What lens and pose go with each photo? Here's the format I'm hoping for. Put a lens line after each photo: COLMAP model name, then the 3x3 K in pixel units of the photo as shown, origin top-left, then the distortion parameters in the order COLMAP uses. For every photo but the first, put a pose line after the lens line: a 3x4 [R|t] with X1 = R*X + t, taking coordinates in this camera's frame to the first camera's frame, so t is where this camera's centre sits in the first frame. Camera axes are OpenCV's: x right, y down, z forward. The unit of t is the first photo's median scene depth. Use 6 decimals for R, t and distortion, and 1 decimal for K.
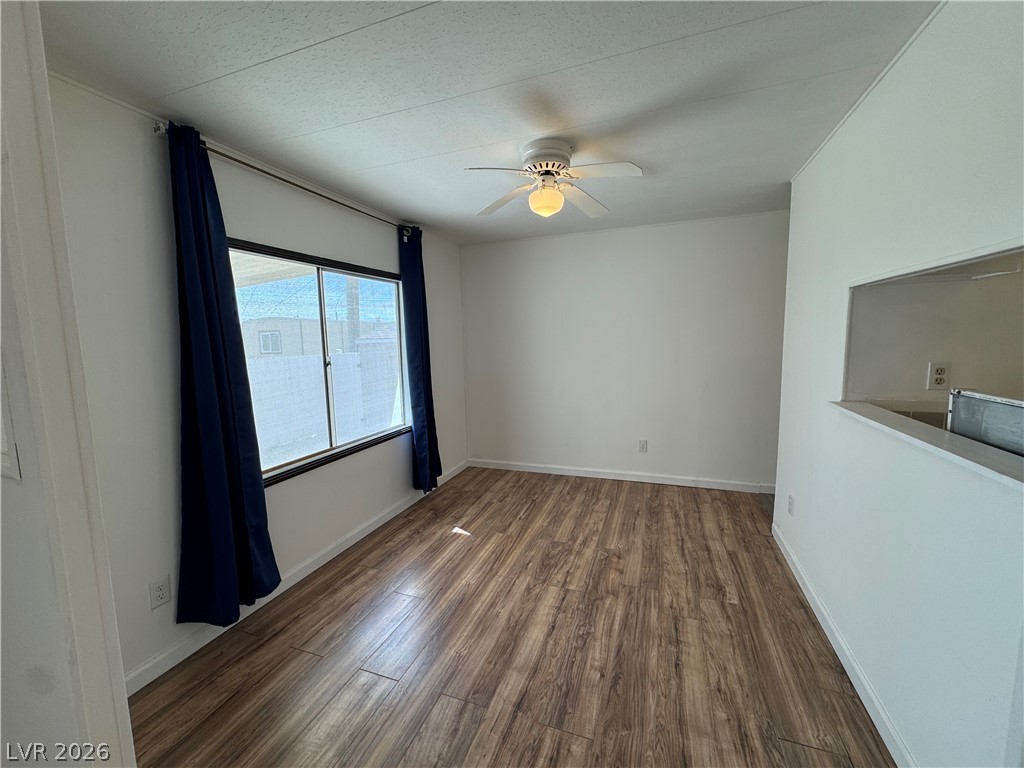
lens RADIAL K [[407.6, 0, 513.4], [0, 407.6, 383.6], [0, 0, 1]] dist [-0.004947, 0.001073]
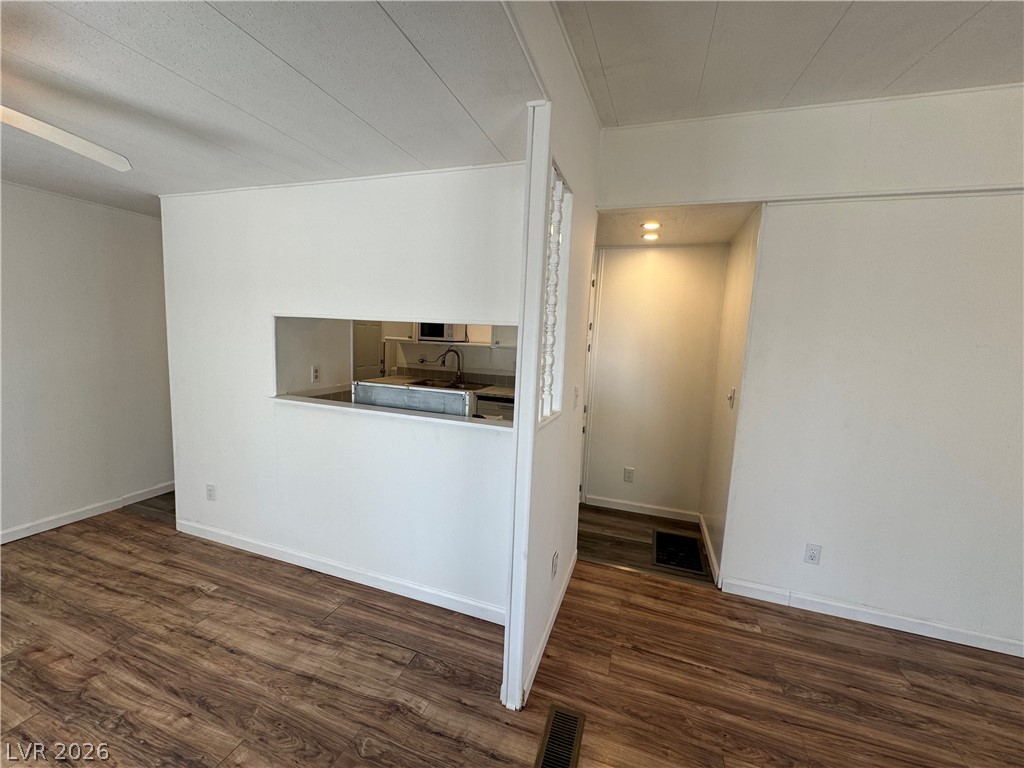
lens RADIAL K [[407.6, 0, 513.2], [0, 407.6, 383.8], [0, 0, 1]] dist [-0.004947, 0.001073]
pose [[-0.020609, -0.094863, 0.995277, -0.449516], [0.066581, 0.993148, 0.096039, -0.058964], [-0.997568, 0.068245, -0.014152, 0.142428]]
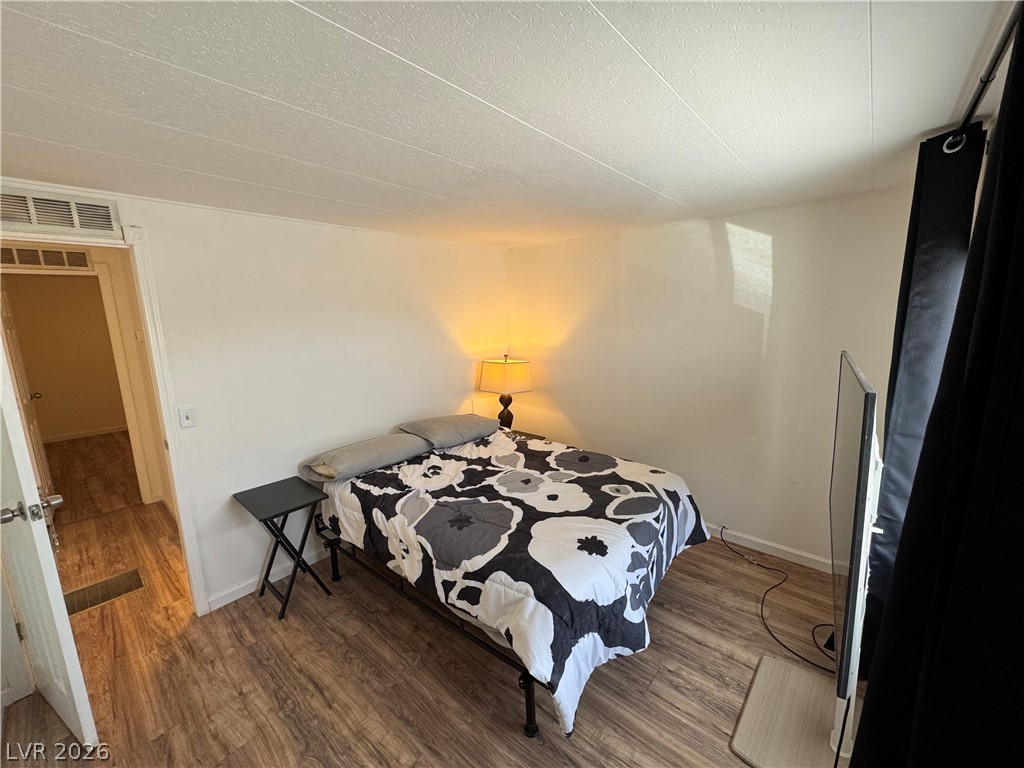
lens RADIAL K [[407.6, 0, 513.7], [0, 407.6, 383.7], [0, 0, 1]] dist [-0.004947, 0.001073]
pose [[-0.355180, 0.166385, -0.919871, 0.584148], [-0.099718, 0.971674, 0.214258, -0.311525], [0.929464, 0.167828, -0.328527, 1.326582]]
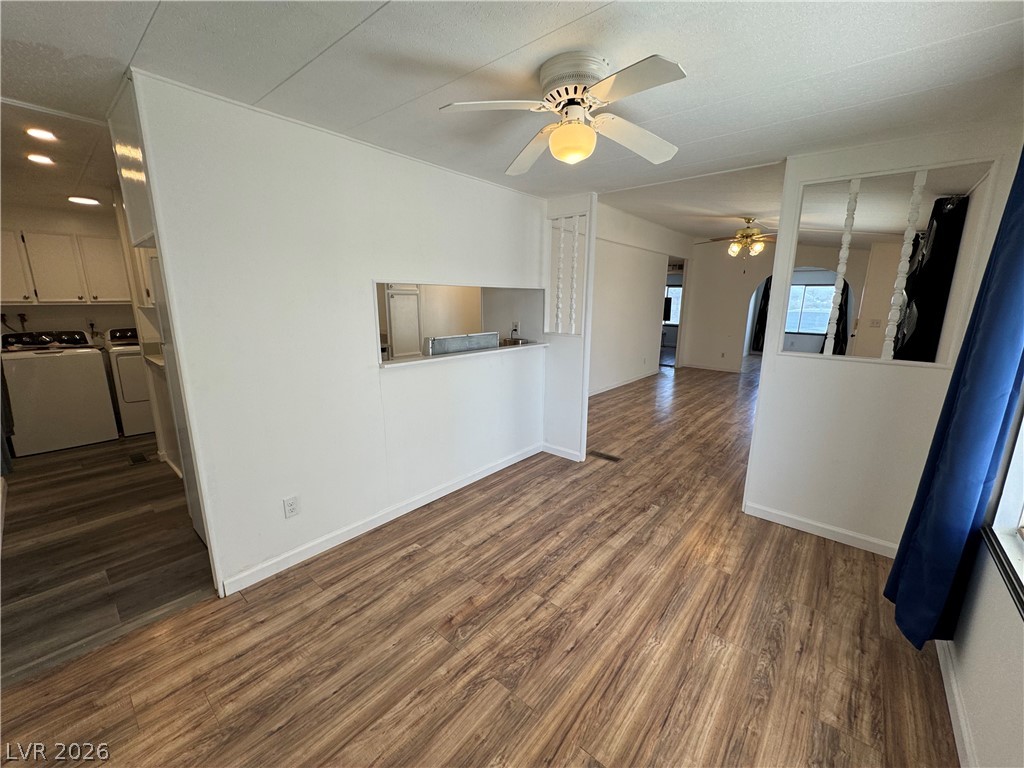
lens RADIAL K [[407.6, 0, 513.0], [0, 407.6, 383.9], [0, 0, 1]] dist [-0.004947, 0.001073]
pose [[-0.938110, -0.059942, 0.341111, -0.083094], [0.049897, 0.951242, 0.304383, -0.219666], [-0.342725, 0.302565, -0.889378, 1.559894]]
